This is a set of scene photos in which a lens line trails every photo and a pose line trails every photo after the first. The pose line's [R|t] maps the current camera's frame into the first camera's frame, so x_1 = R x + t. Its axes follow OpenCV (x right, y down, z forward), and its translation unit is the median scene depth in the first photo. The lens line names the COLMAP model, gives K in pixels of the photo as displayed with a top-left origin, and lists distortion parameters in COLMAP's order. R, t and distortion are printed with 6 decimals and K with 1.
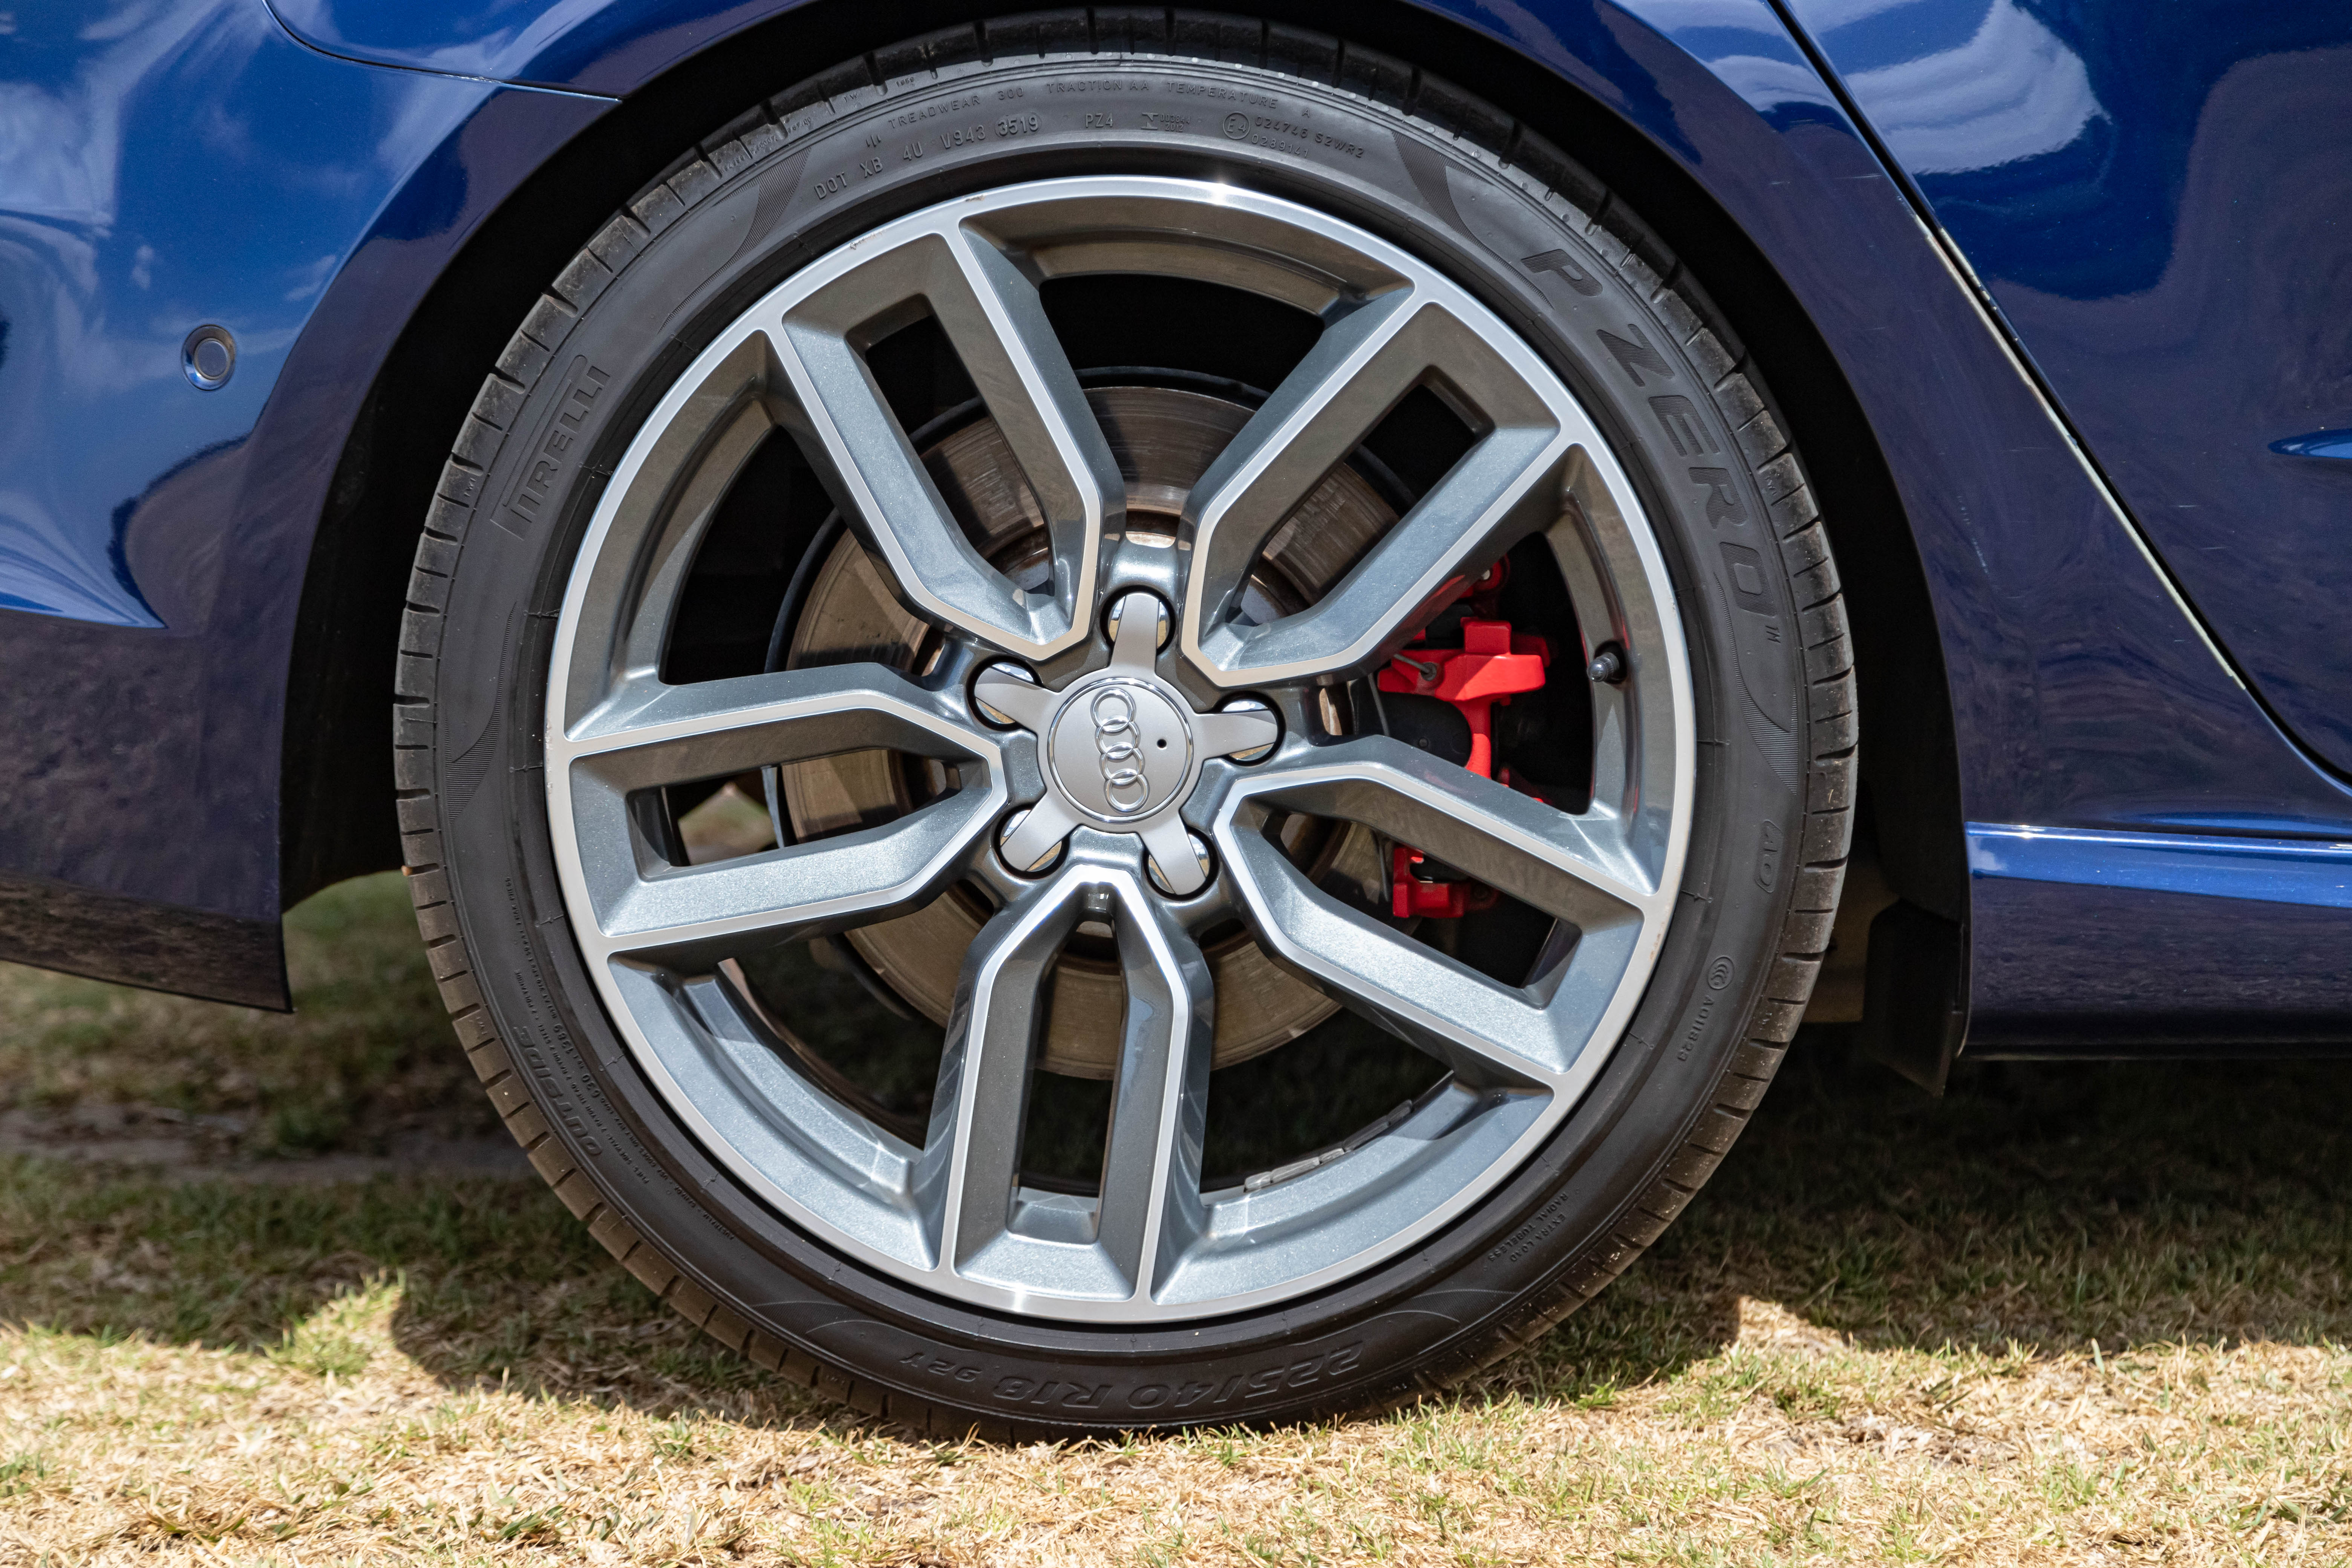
lens RADIAL K [[6047.5, 0, 1169.9], [0, 6047.5, 807.0], [0, 0, 1]] dist [0.122296, 0.000000]
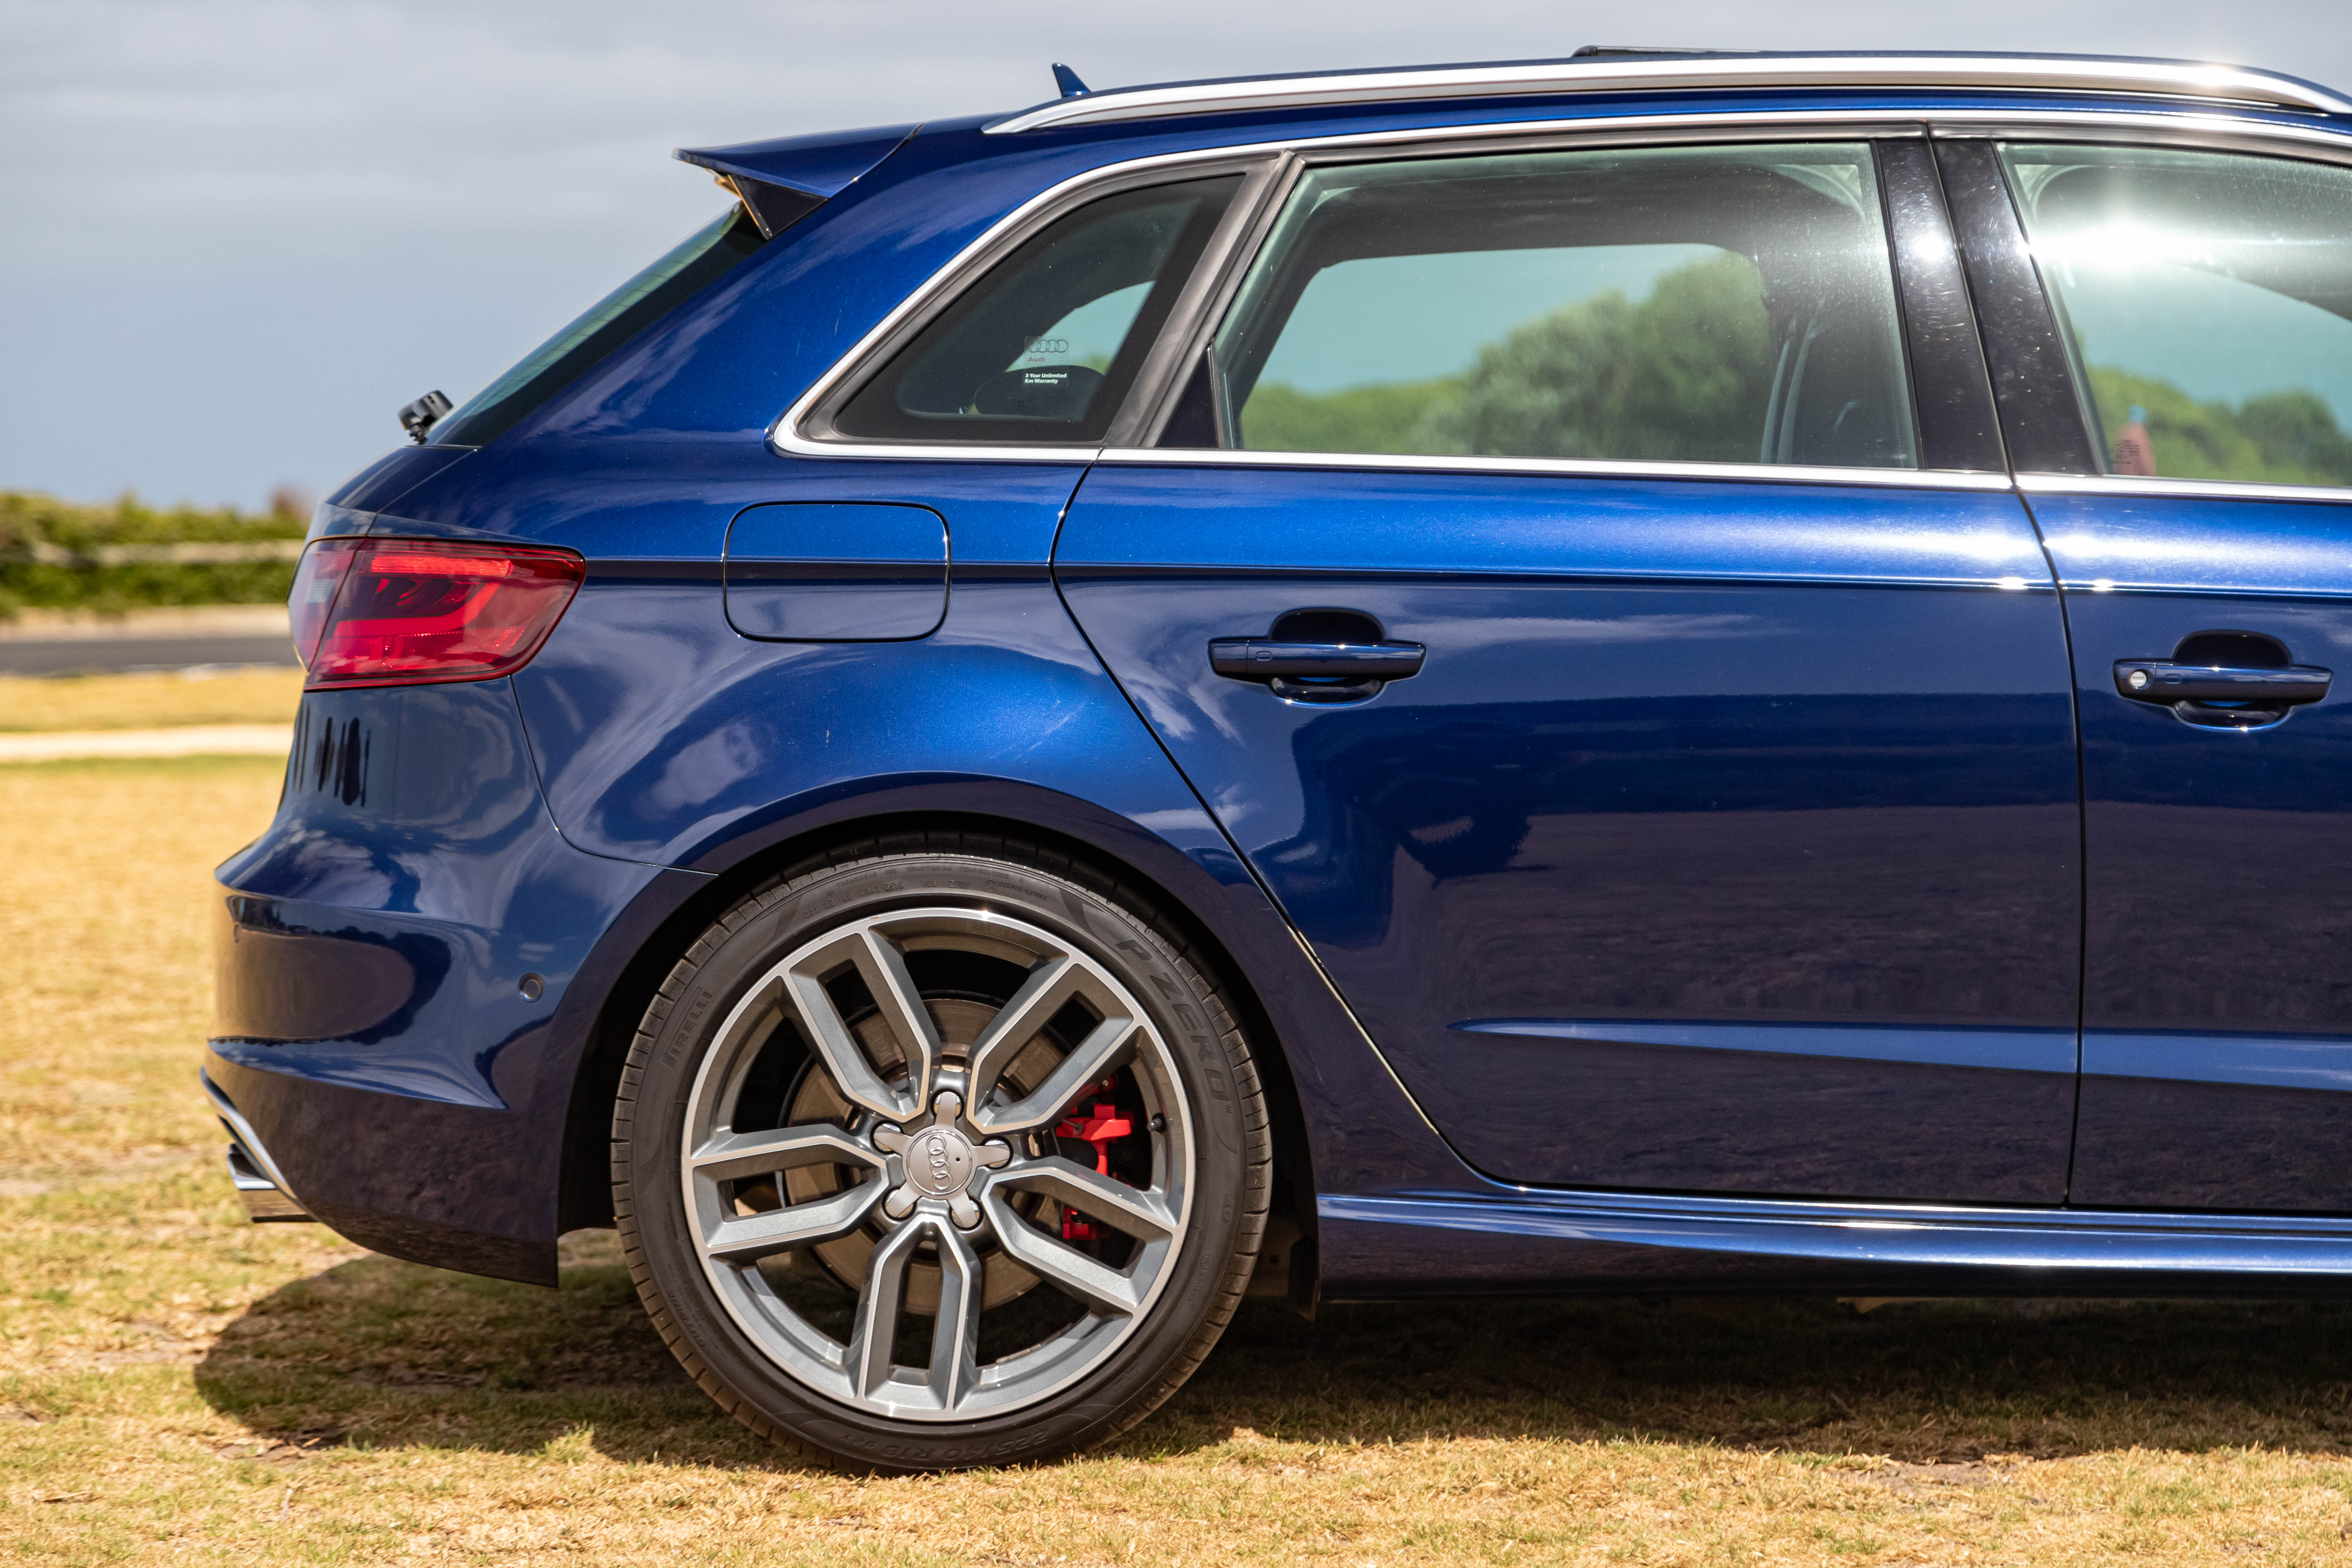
lens RADIAL K [[6500.9, 0, 1187.9], [0, 6500.9, 794.6], [0, 0, 1]] dist [-0.008294, 0.000000]
pose [[0.999892, -0.001124, 0.014668, 0.048377], [0.002505, 0.995523, -0.094488, 0.082099], [-0.014496, 0.094515, 0.995418, -1.397480]]
